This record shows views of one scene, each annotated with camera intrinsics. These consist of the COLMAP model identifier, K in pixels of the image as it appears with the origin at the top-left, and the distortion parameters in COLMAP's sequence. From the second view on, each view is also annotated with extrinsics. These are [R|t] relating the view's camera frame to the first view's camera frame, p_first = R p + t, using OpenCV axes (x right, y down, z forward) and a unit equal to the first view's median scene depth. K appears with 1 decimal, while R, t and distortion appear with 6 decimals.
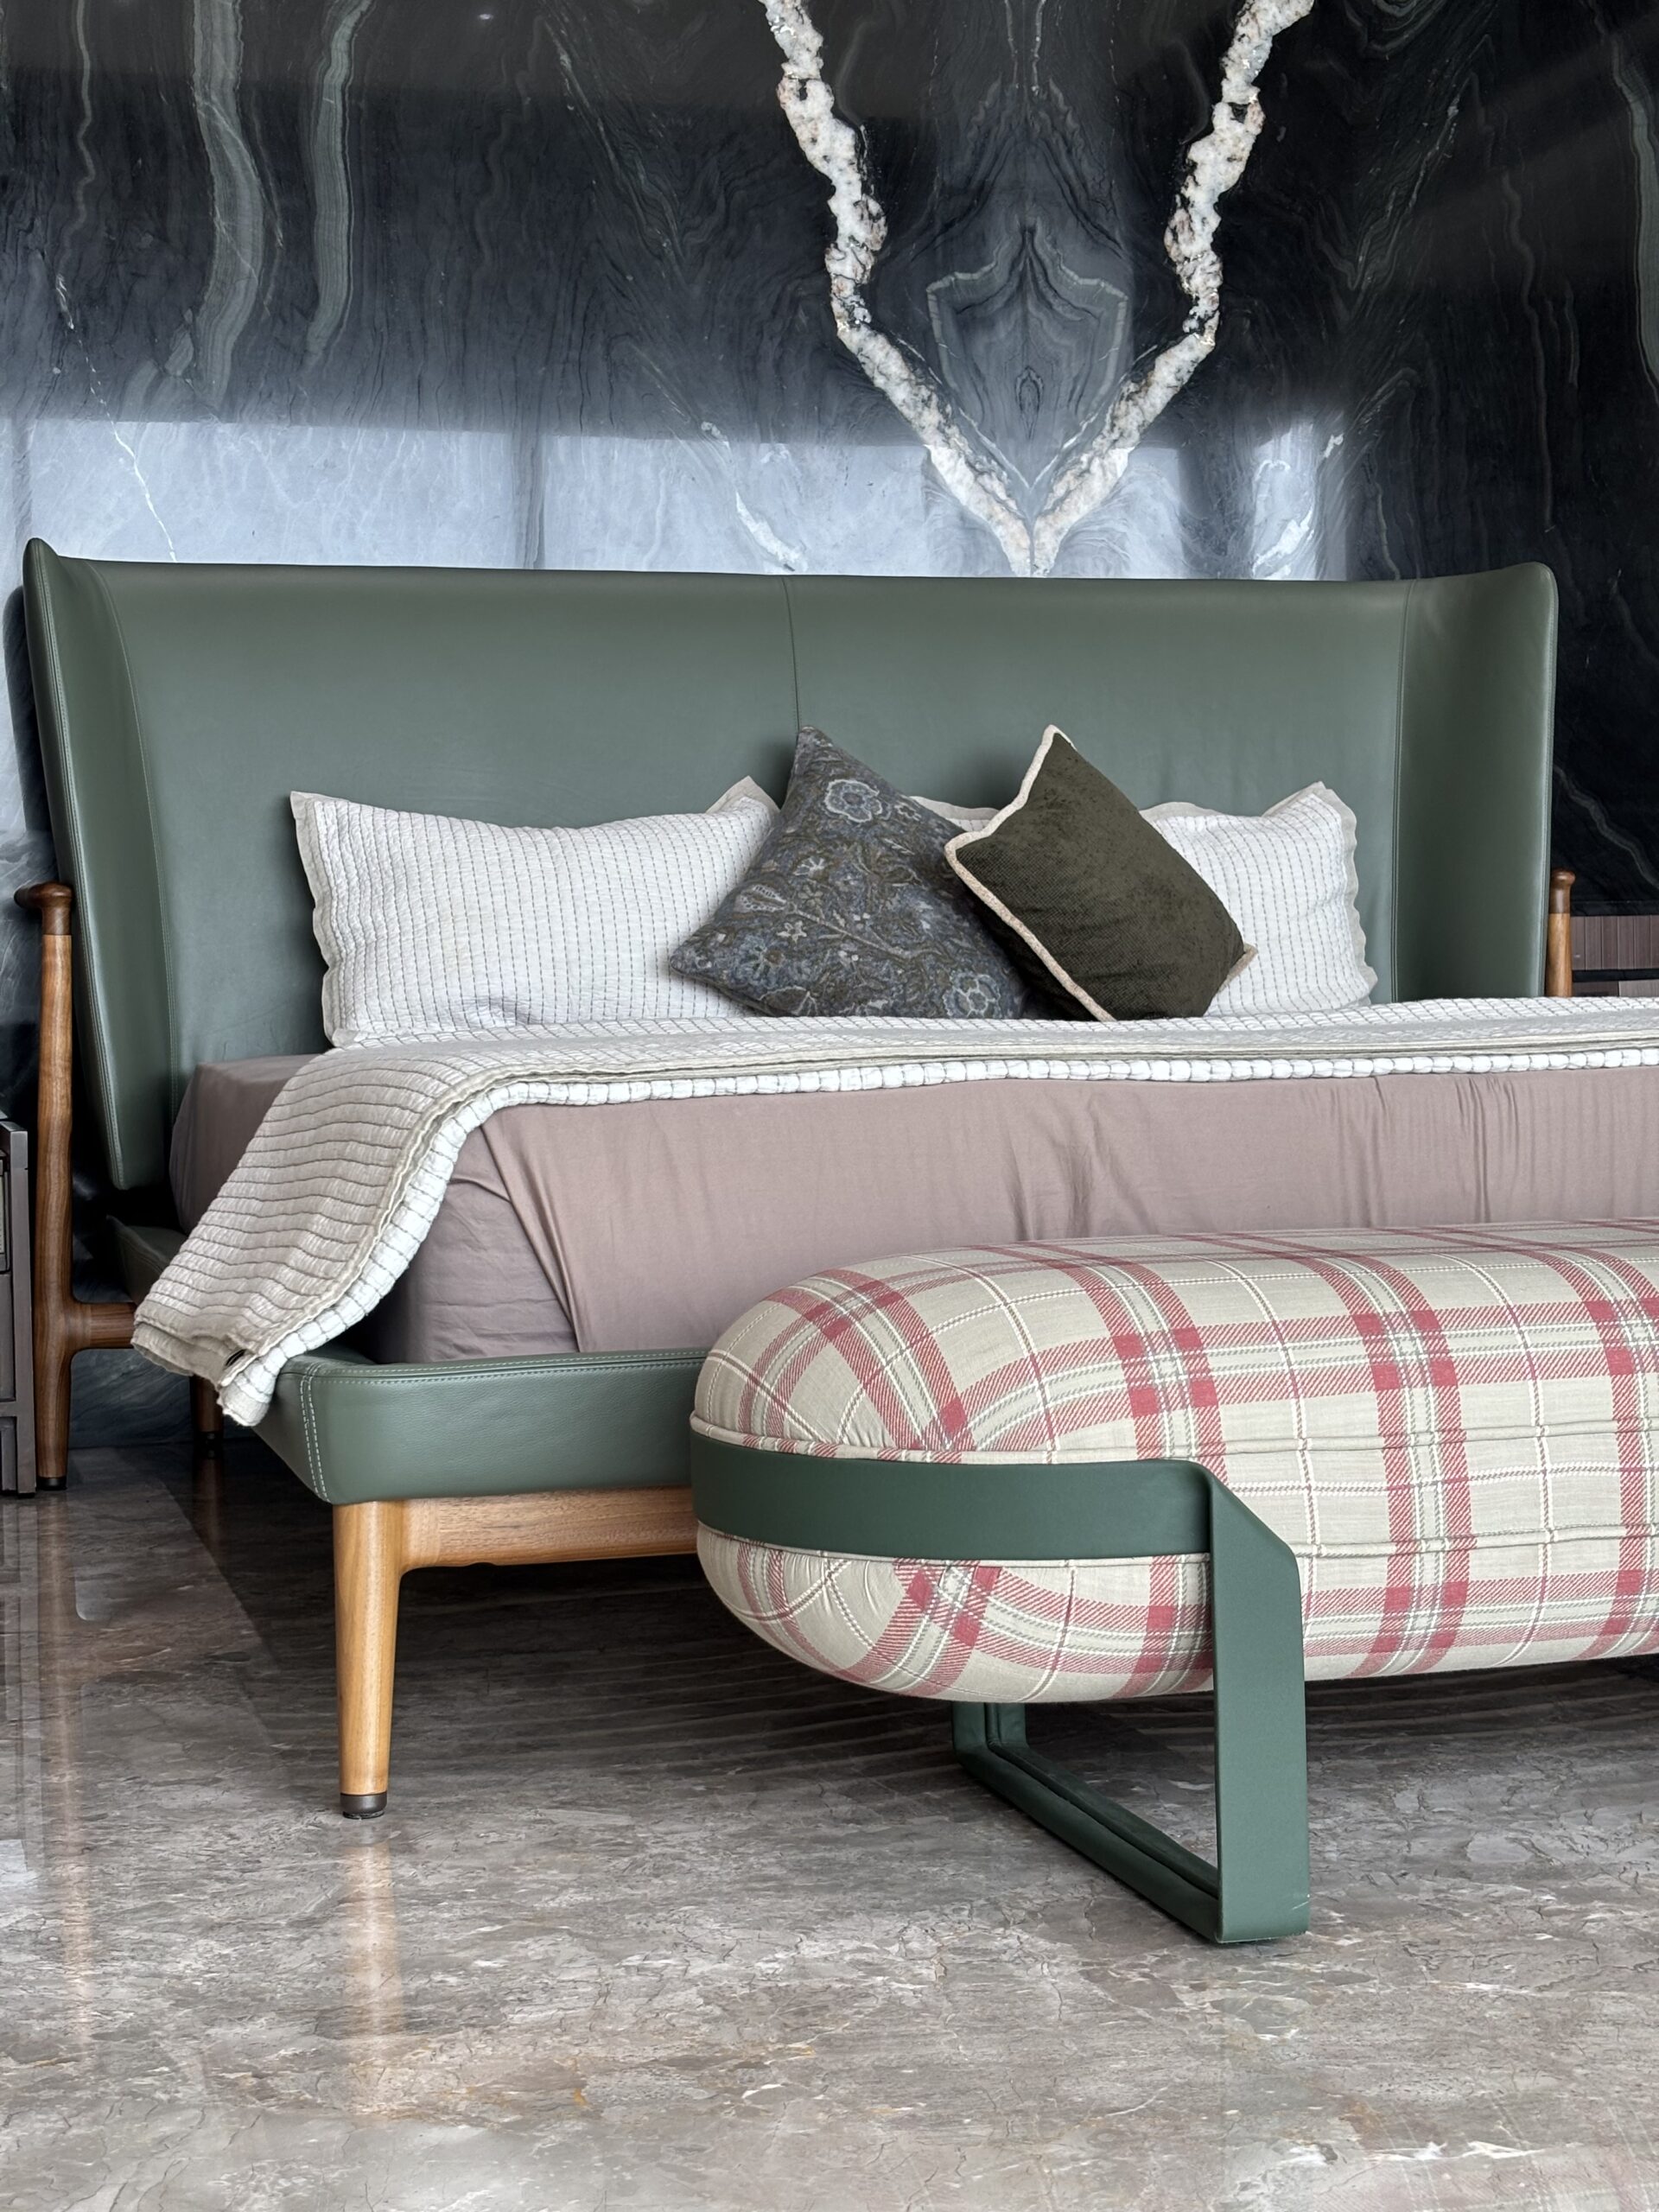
lens RADIAL K [[3394.2, 0, 825.6], [0, 3394.2, 1095.9], [0, 0, 1]] dist [0.133157, 0.000000]
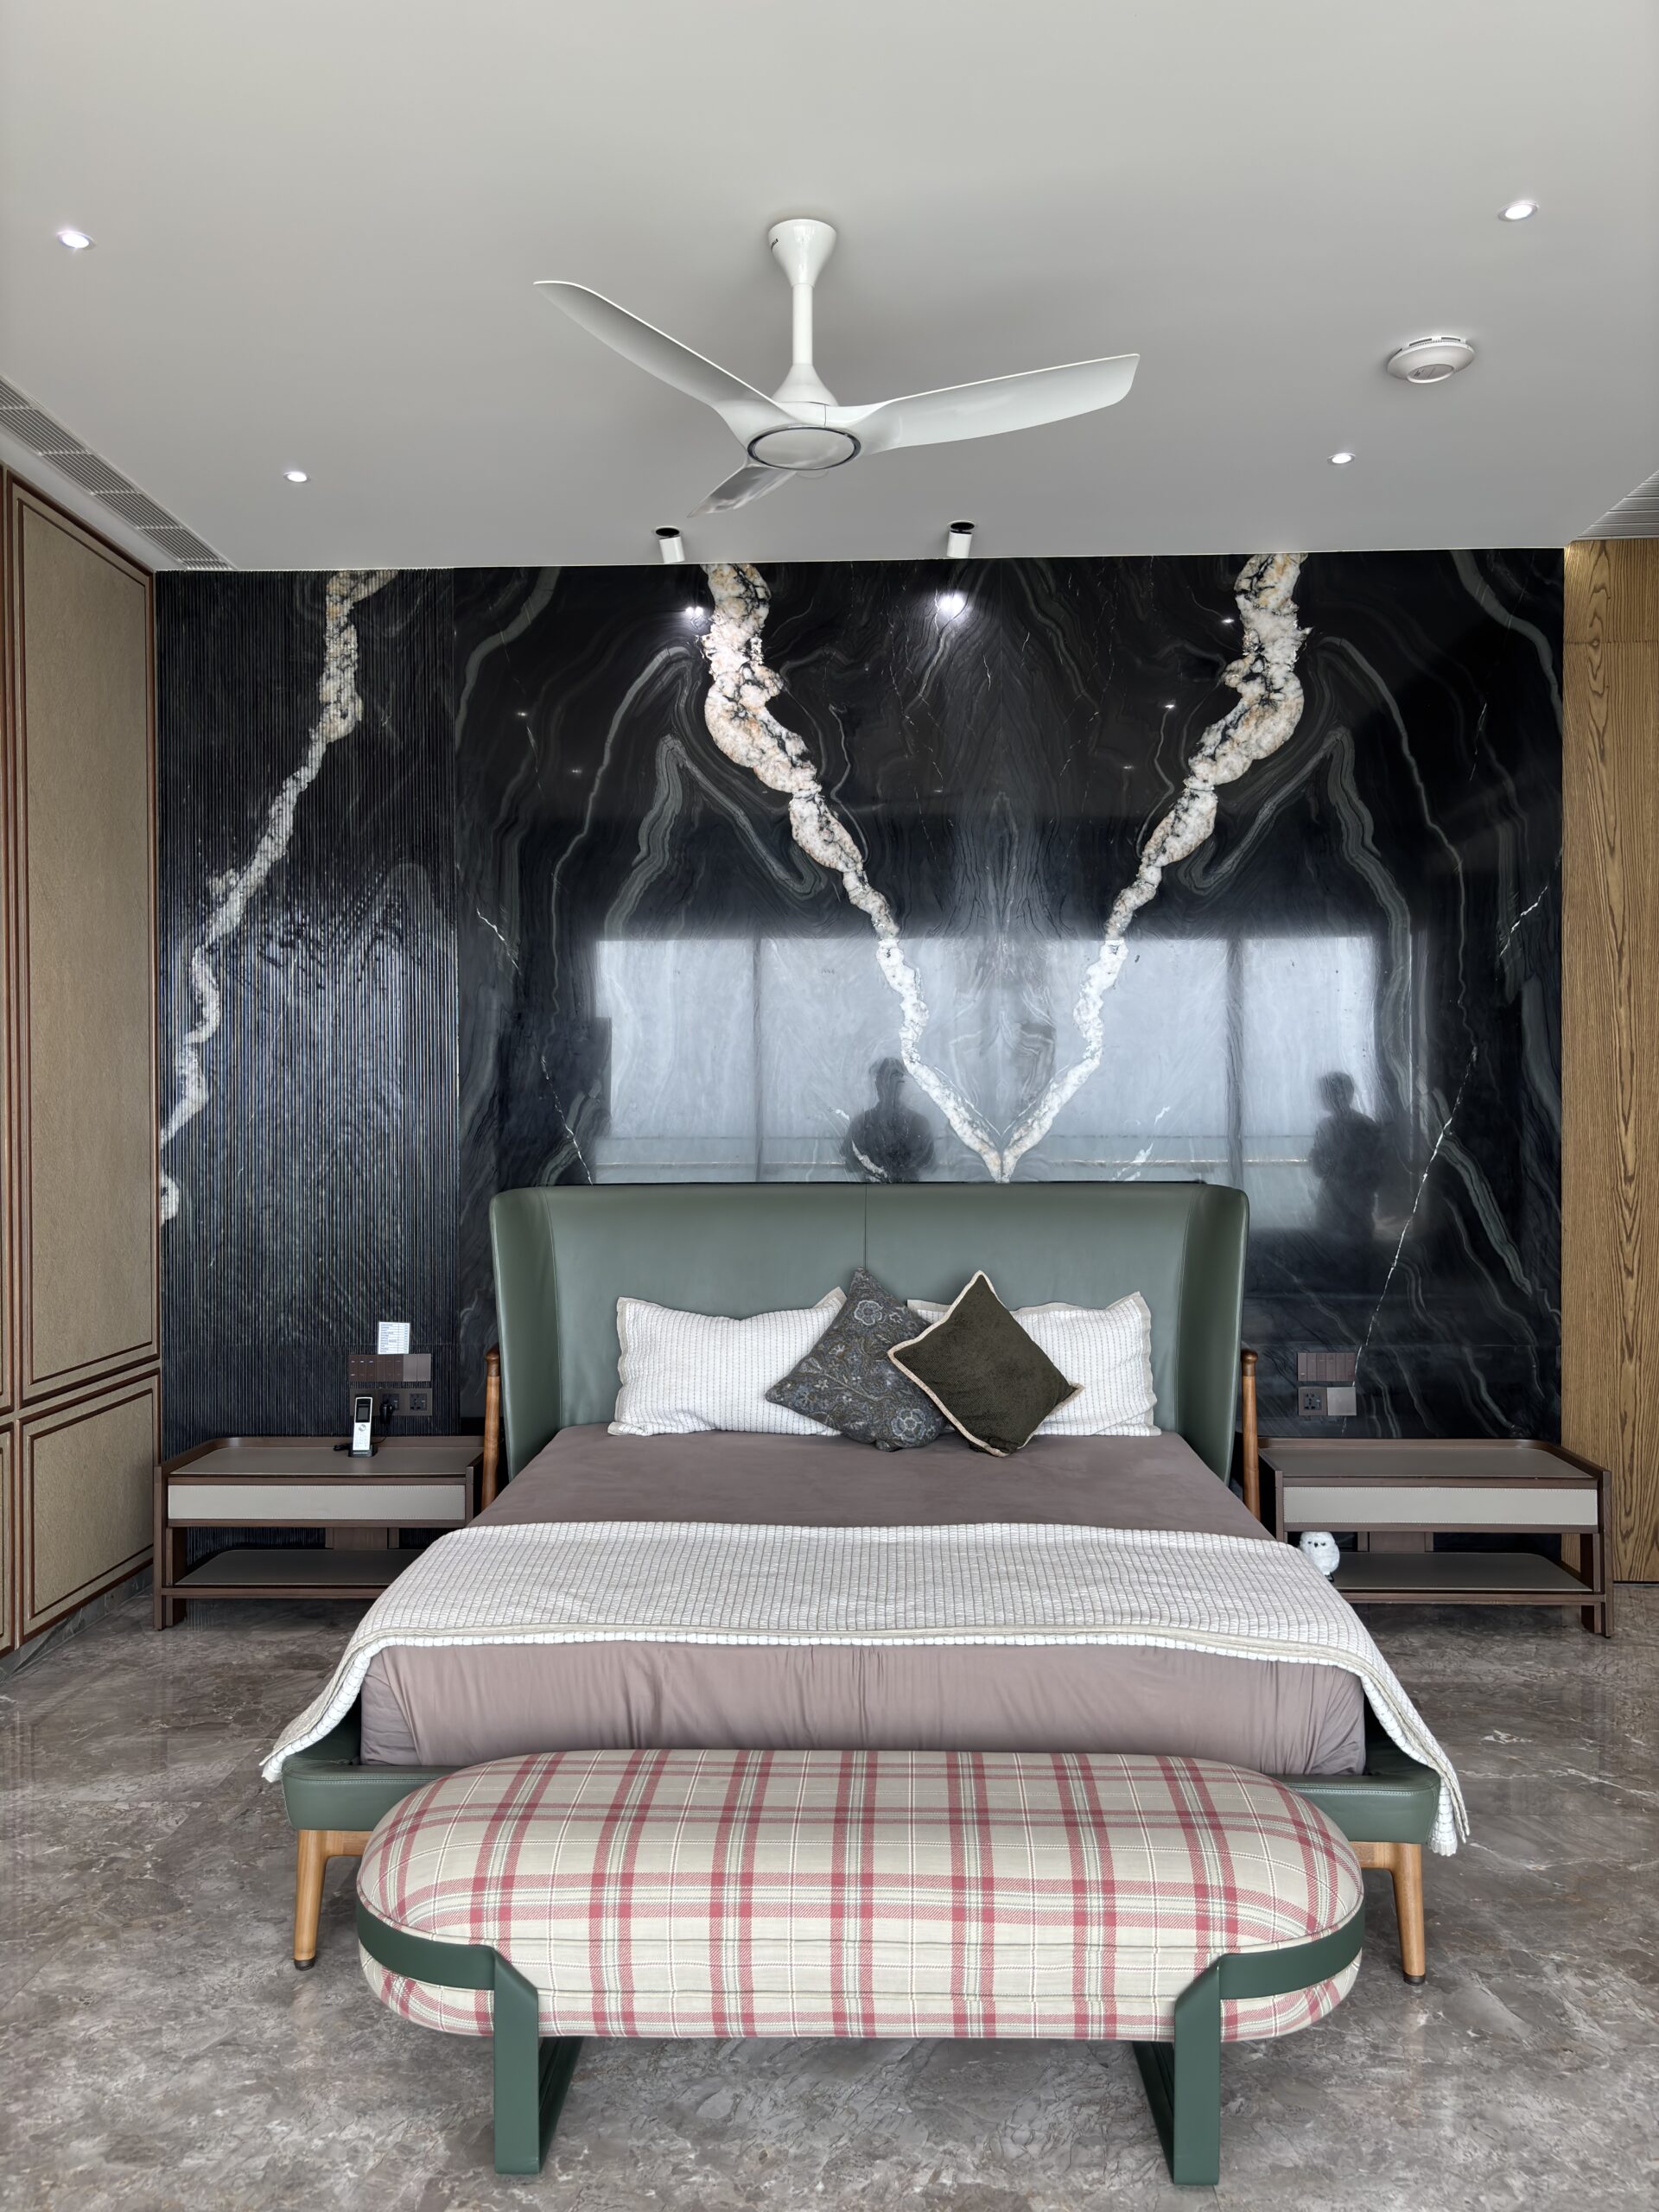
lens RADIAL K [[1700.9, 0, 872.0], [0, 1700.9, 1118.5], [0, 0, 1]] dist [0.087662, -0.080518]
pose [[0.953828, 0.023235, -0.299454, 0.329086], [-0.023400, 0.999722, 0.003038, -0.215814], [0.299441, 0.004110, 0.954106, 0.008539]]
